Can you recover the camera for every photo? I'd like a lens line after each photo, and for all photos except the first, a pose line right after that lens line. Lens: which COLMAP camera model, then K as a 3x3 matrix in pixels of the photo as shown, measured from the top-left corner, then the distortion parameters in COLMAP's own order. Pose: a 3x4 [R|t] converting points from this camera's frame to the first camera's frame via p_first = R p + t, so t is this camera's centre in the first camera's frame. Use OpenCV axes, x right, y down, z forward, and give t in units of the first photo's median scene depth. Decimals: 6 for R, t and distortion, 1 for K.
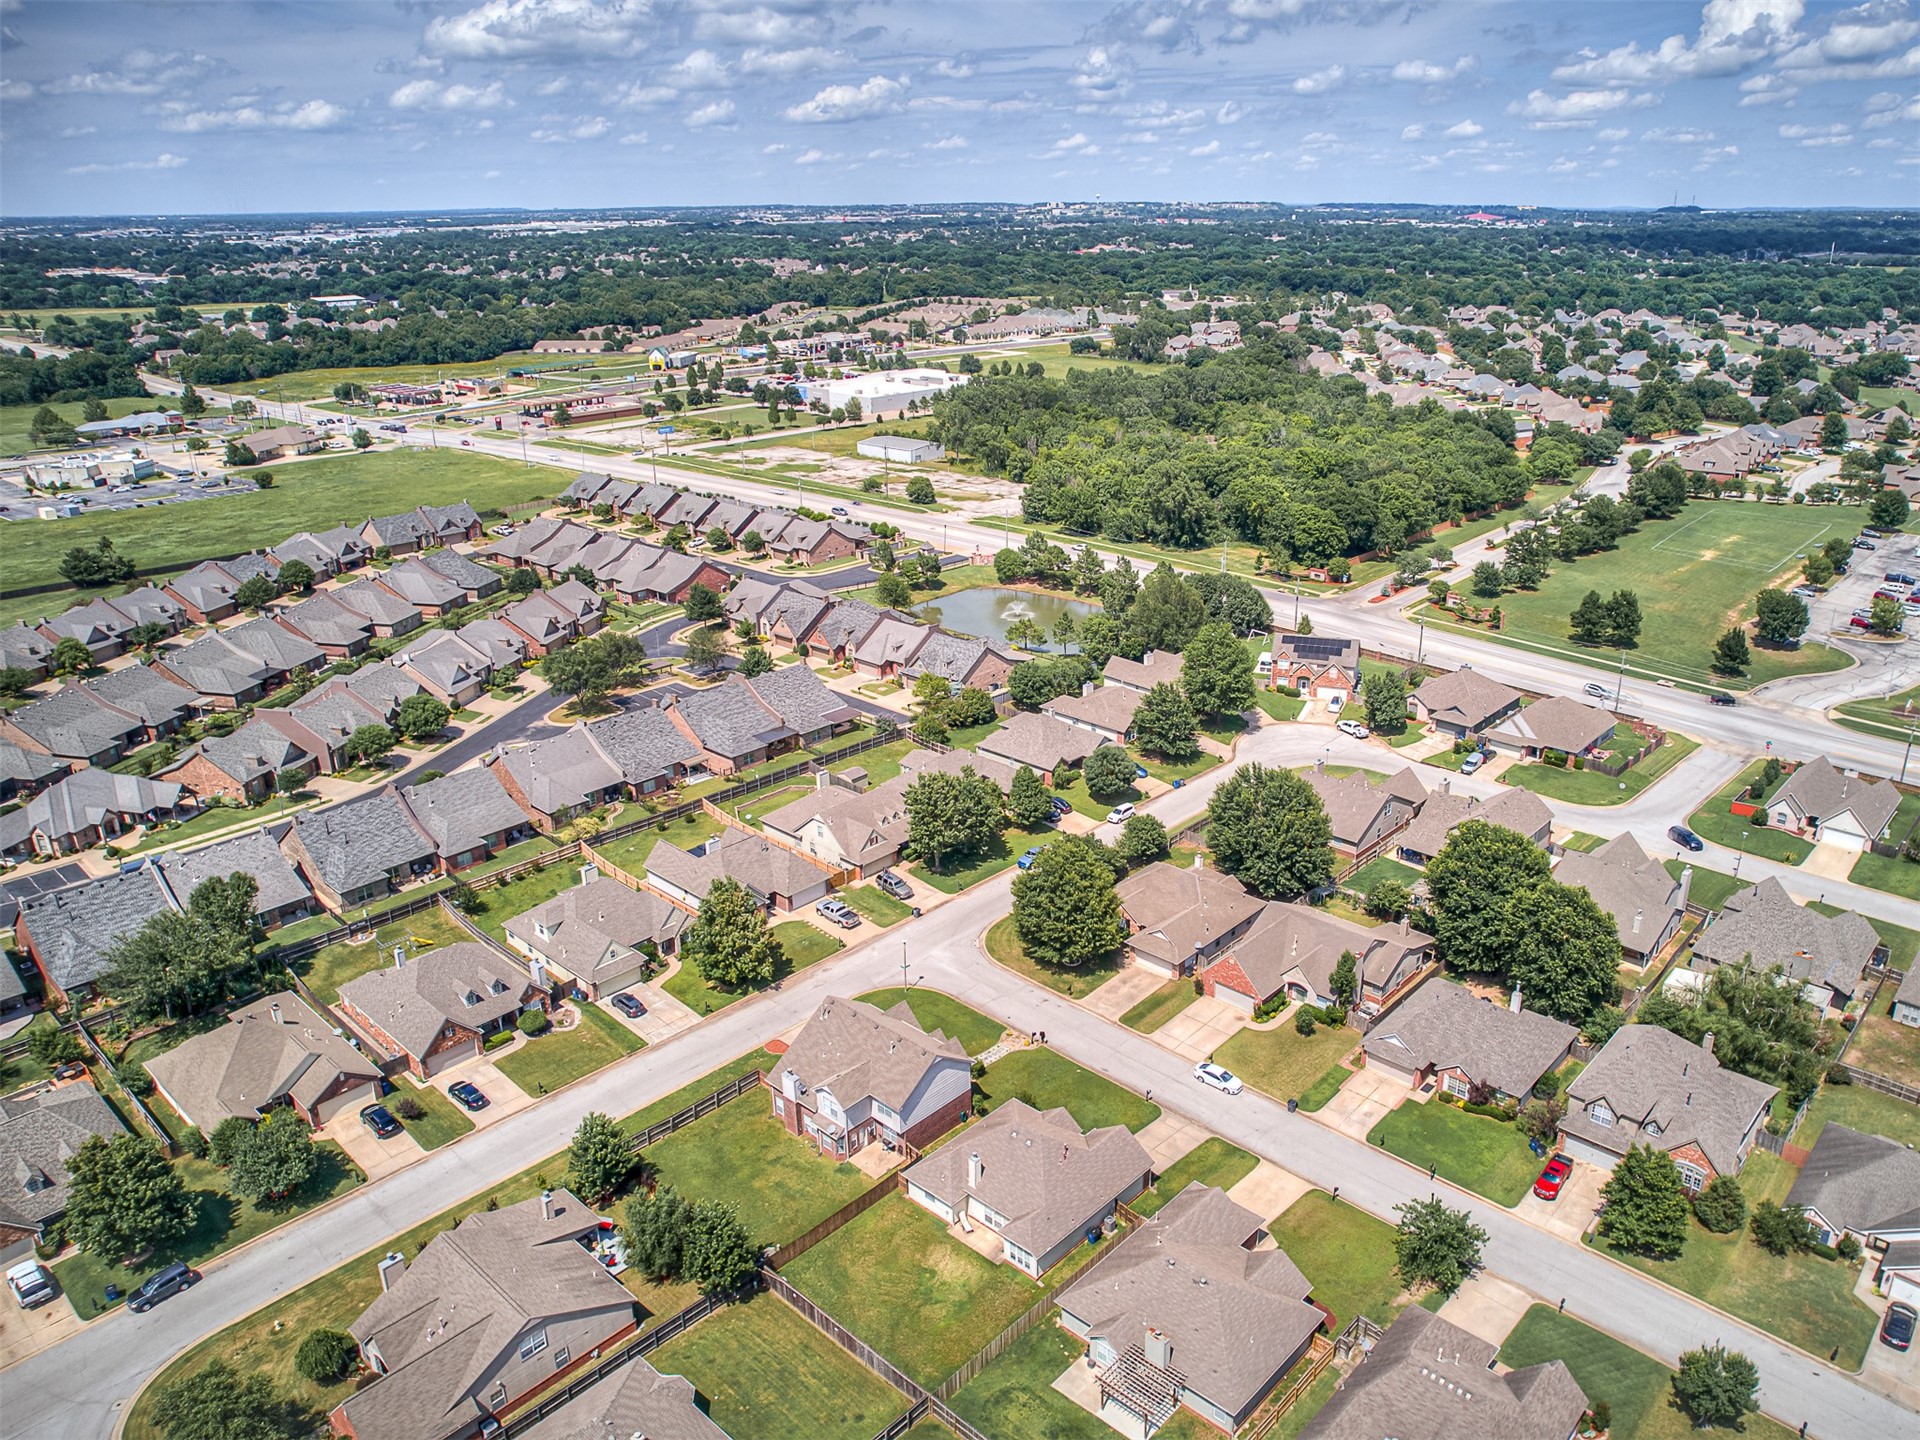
lens RADIAL K [[1381.0, 0, 1035.4], [0, 1381.0, 712.4], [0, 0, 1]] dist [-0.070045, 0.055424]
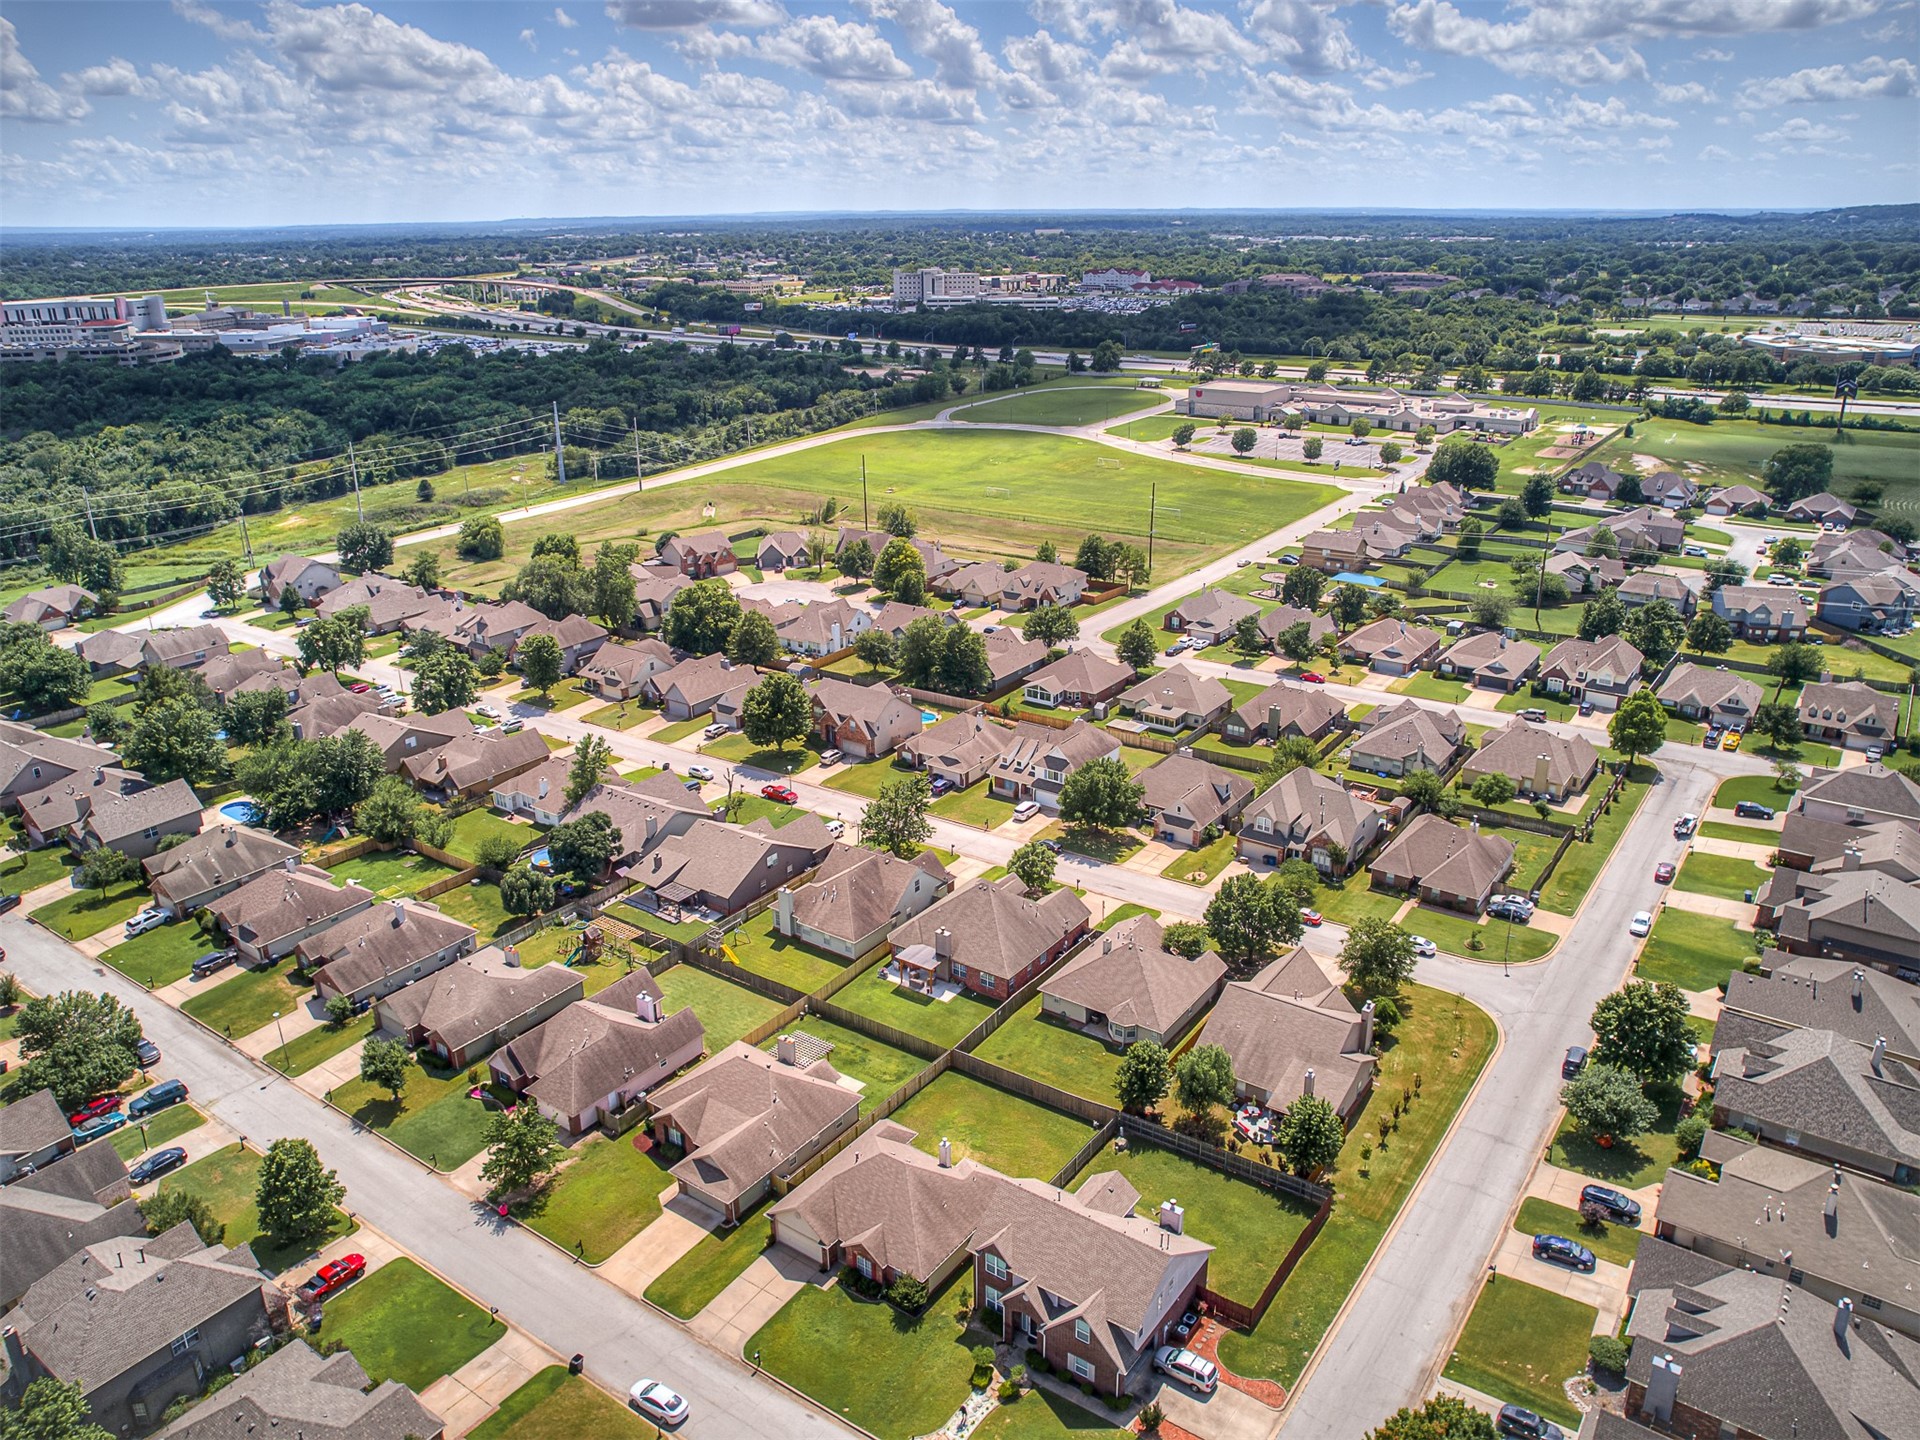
lens RADIAL K [[1381.0, 0, 957.5], [0, 1381.0, 727.6], [0, 0, 1]] dist [-0.070045, 0.055424]
pose [[-0.994598, 0.051170, -0.090313, 0.013418], [-0.021525, 0.749468, 0.661691, -0.338964], [0.101546, 0.660060, -0.744318, 0.898288]]
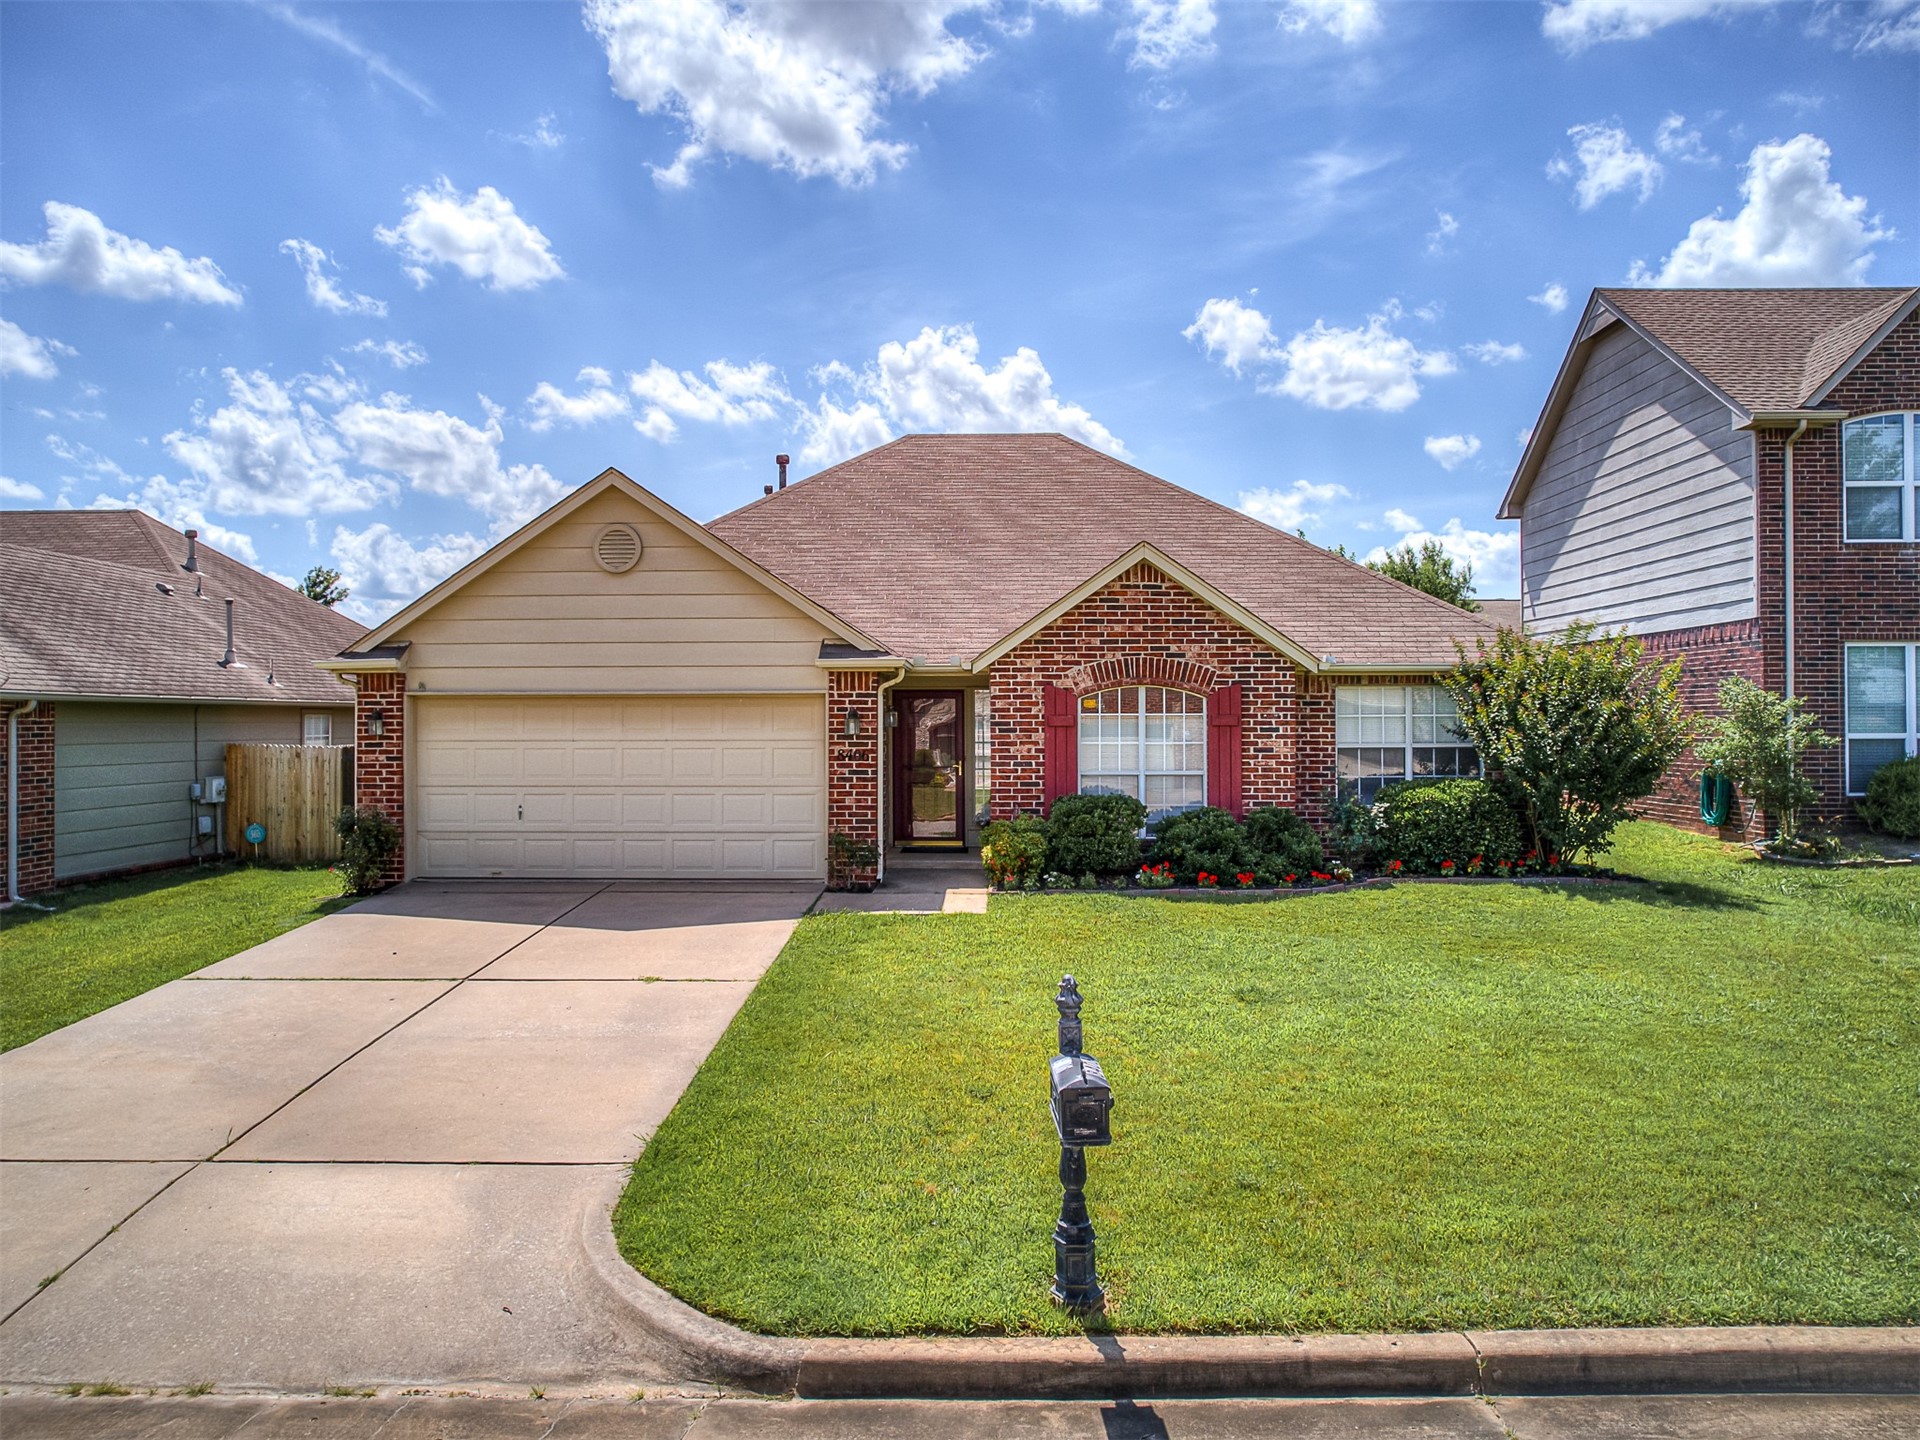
lens RADIAL K [[1381.0, 0, 953.7], [0, 1381.0, 710.5], [0, 0, 1]] dist [-0.070045, 0.055424]
pose [[-0.772207, 0.000301, -0.635371, 0.075169], [-0.217781, 0.939297, 0.265129, 0.168830], [0.596882, 0.343106, -0.725266, 0.679788]]
